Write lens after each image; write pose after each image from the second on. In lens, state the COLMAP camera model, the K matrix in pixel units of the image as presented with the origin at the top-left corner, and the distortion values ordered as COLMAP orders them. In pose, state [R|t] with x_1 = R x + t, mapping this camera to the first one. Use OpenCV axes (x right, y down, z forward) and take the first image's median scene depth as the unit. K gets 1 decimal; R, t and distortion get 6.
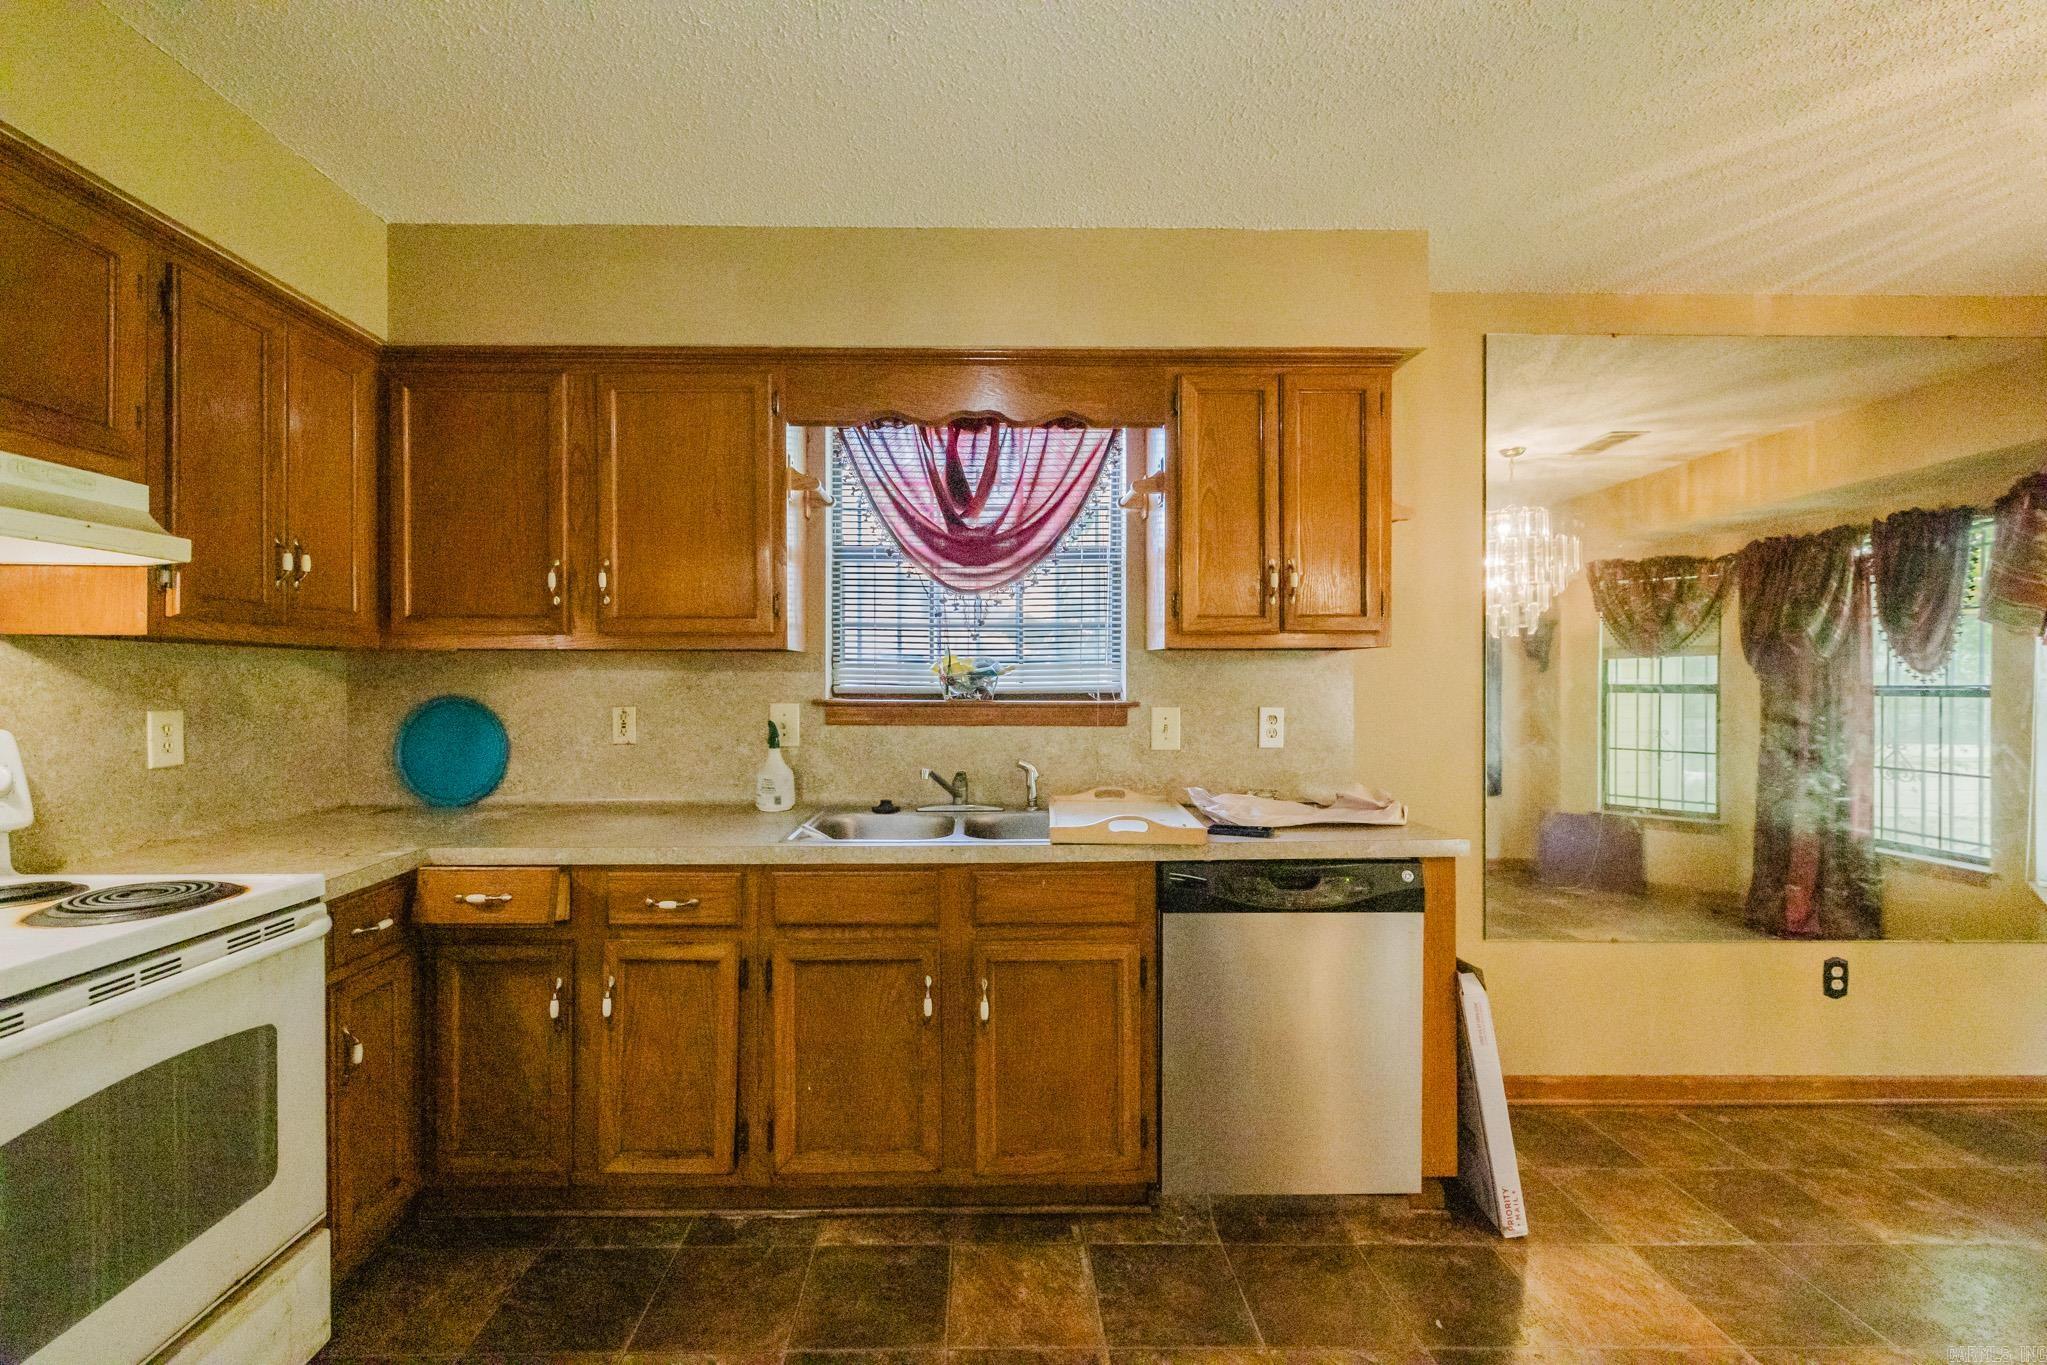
lens RADIAL K [[882.0, 0, 1011.4], [0, 882.0, 677.4], [0, 0, 1]] dist [0.001031, -0.000018]
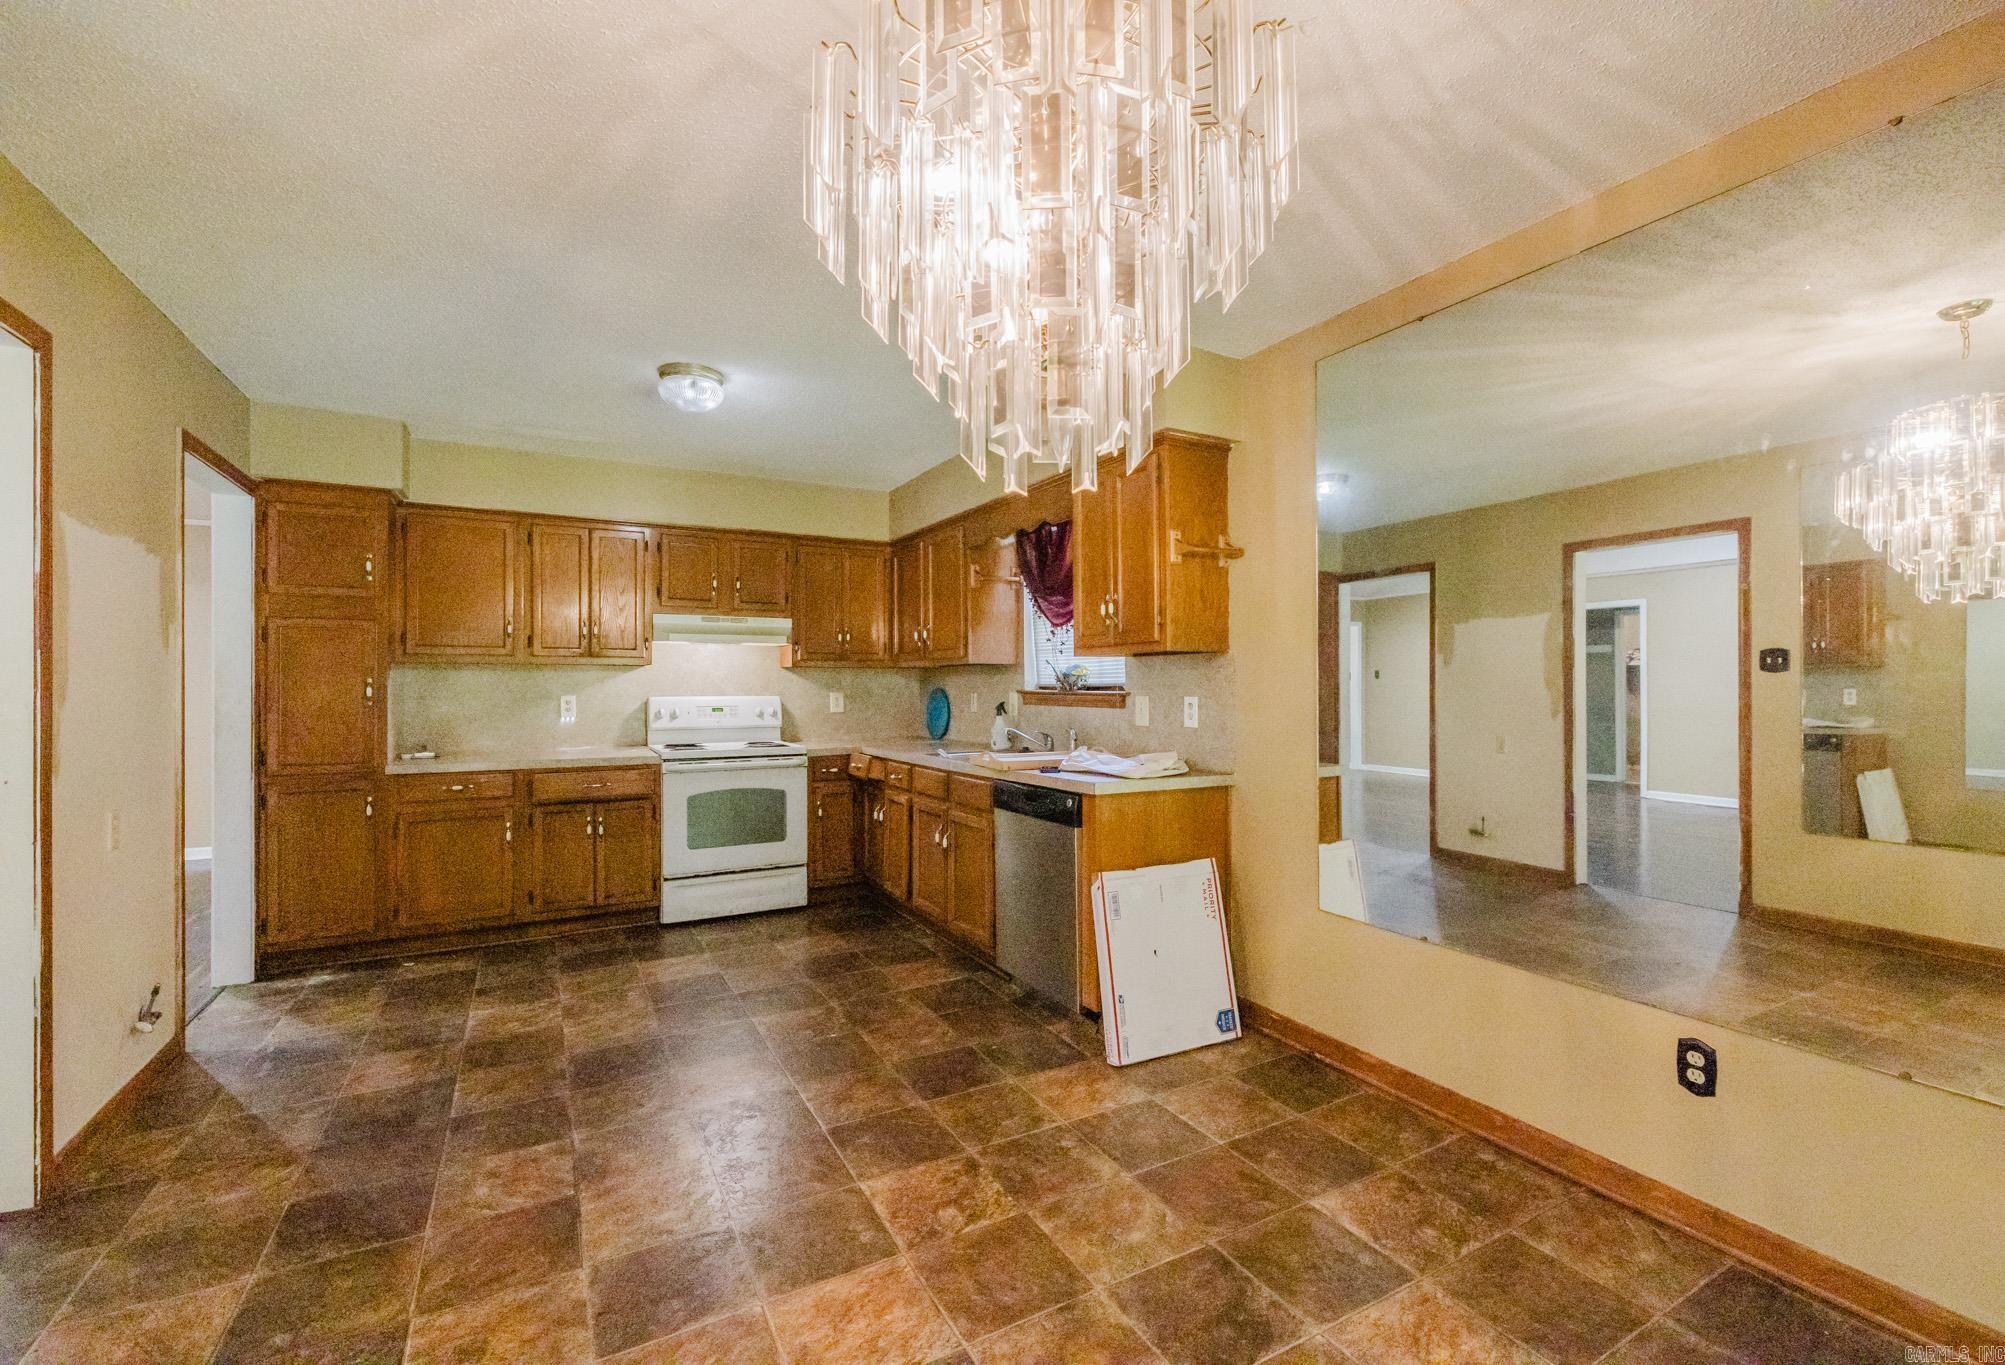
lens RADIAL K [[874.5, 0, 1020.8], [0, 874.5, 687.7], [0, 0, 1]] dist [0.014809, -0.000898]
pose [[0.477739, -0.001758, -0.878500, 1.343785], [0.005502, 0.999984, 0.000991, 0.018157], [0.878484, -0.005307, 0.477742, 0.151688]]
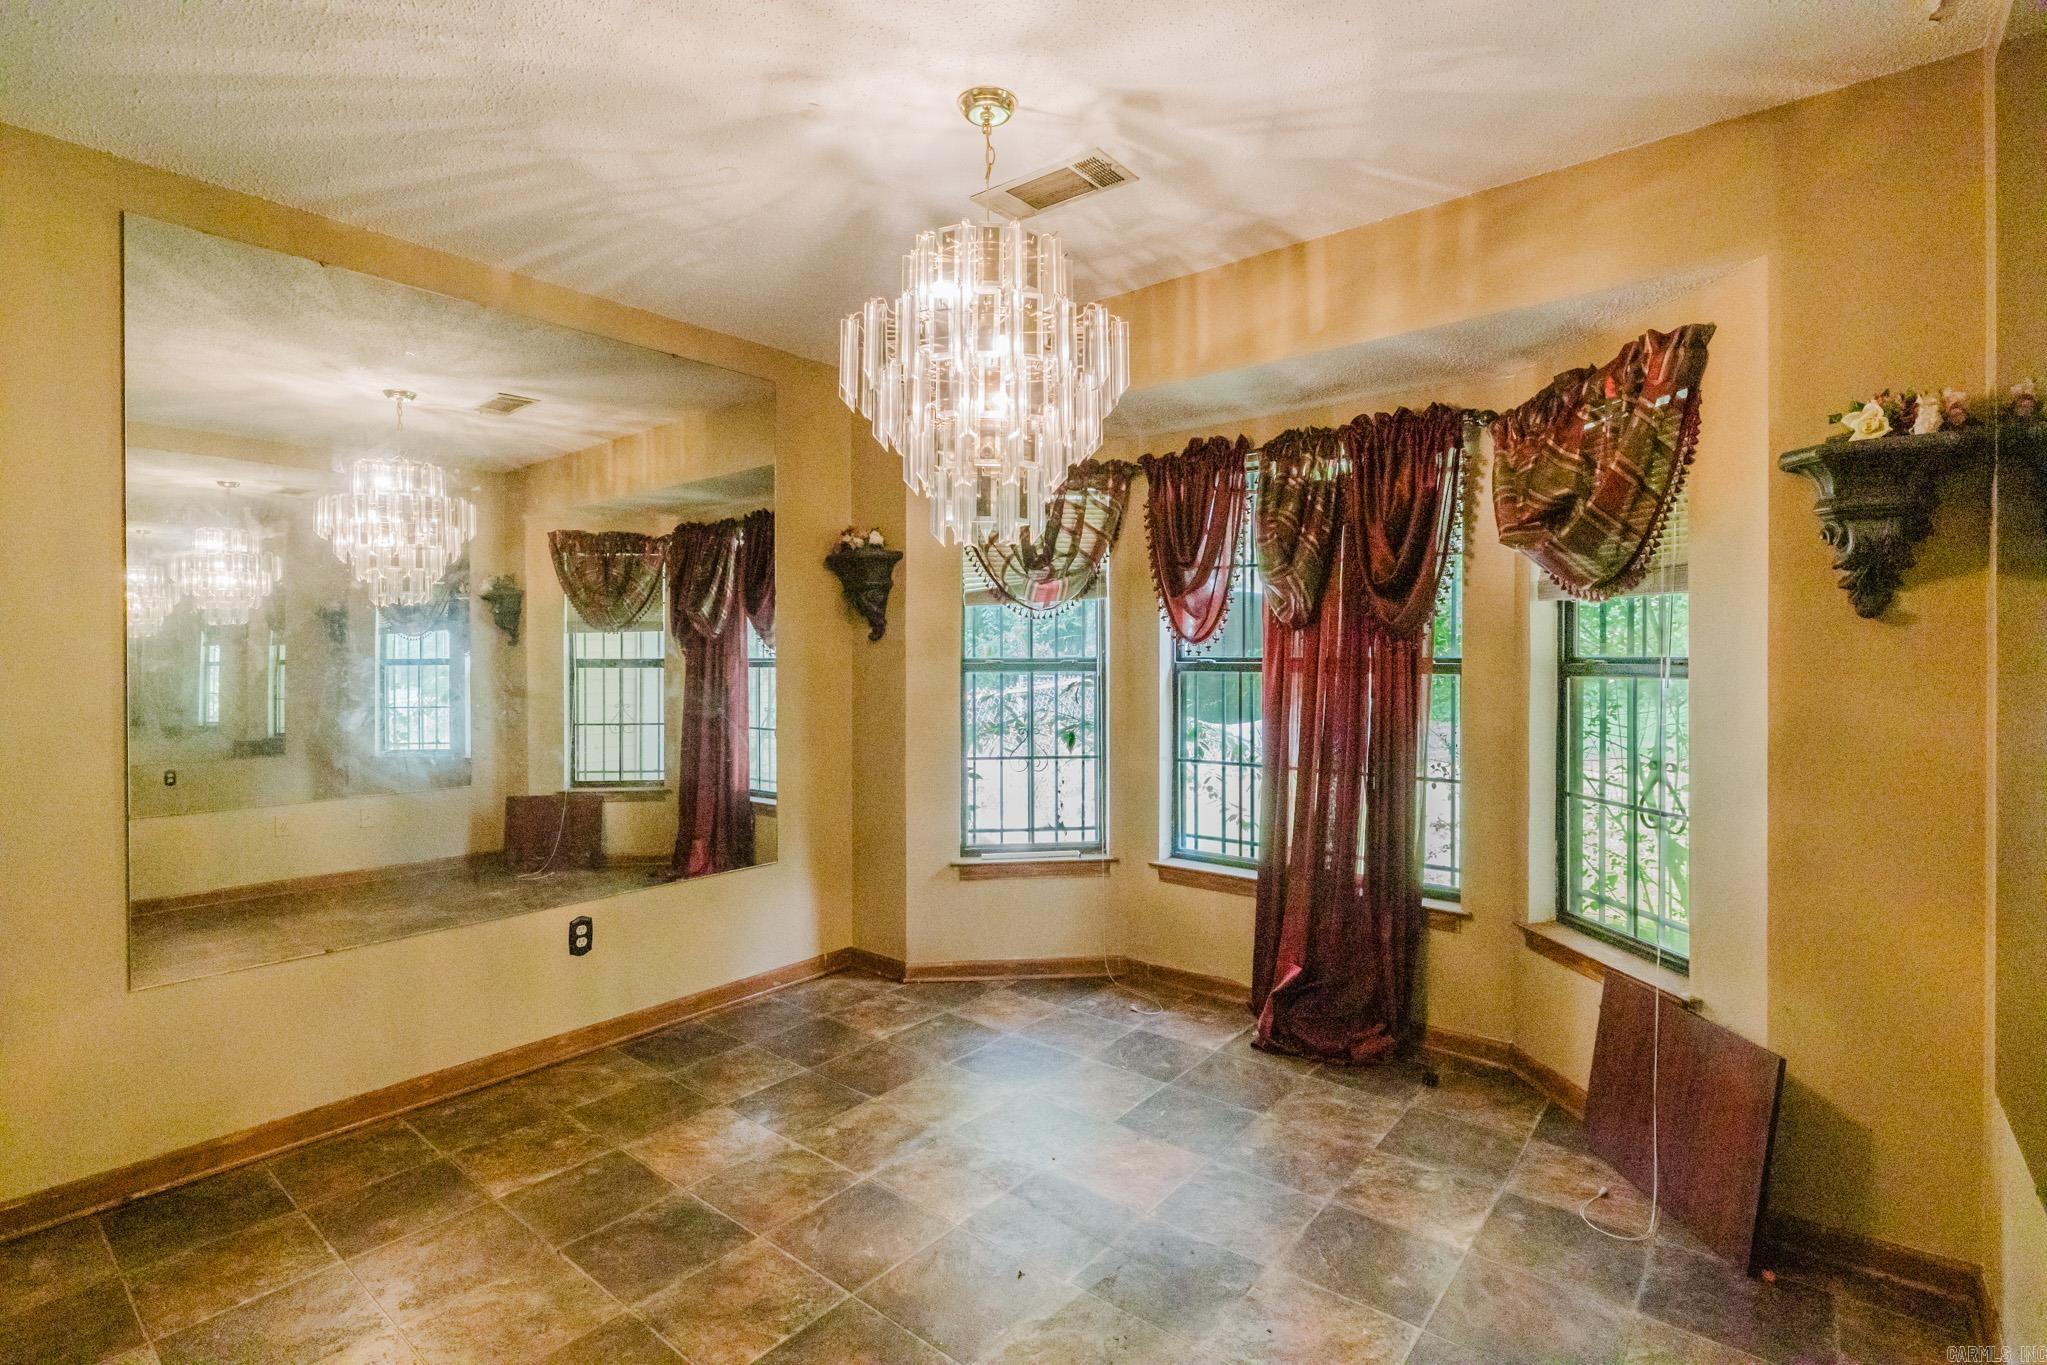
lens RADIAL K [[959.0, 0, 1024.1], [0, 959.0, 663.3], [0, 0, 1]] dist [0.004703, 0.000644]
pose [[0.651873, -0.012580, 0.758224, 0.419717], [0.003295, 0.999900, 0.013756, -0.001155], [-0.758321, -0.006469, 0.651849, -0.155999]]
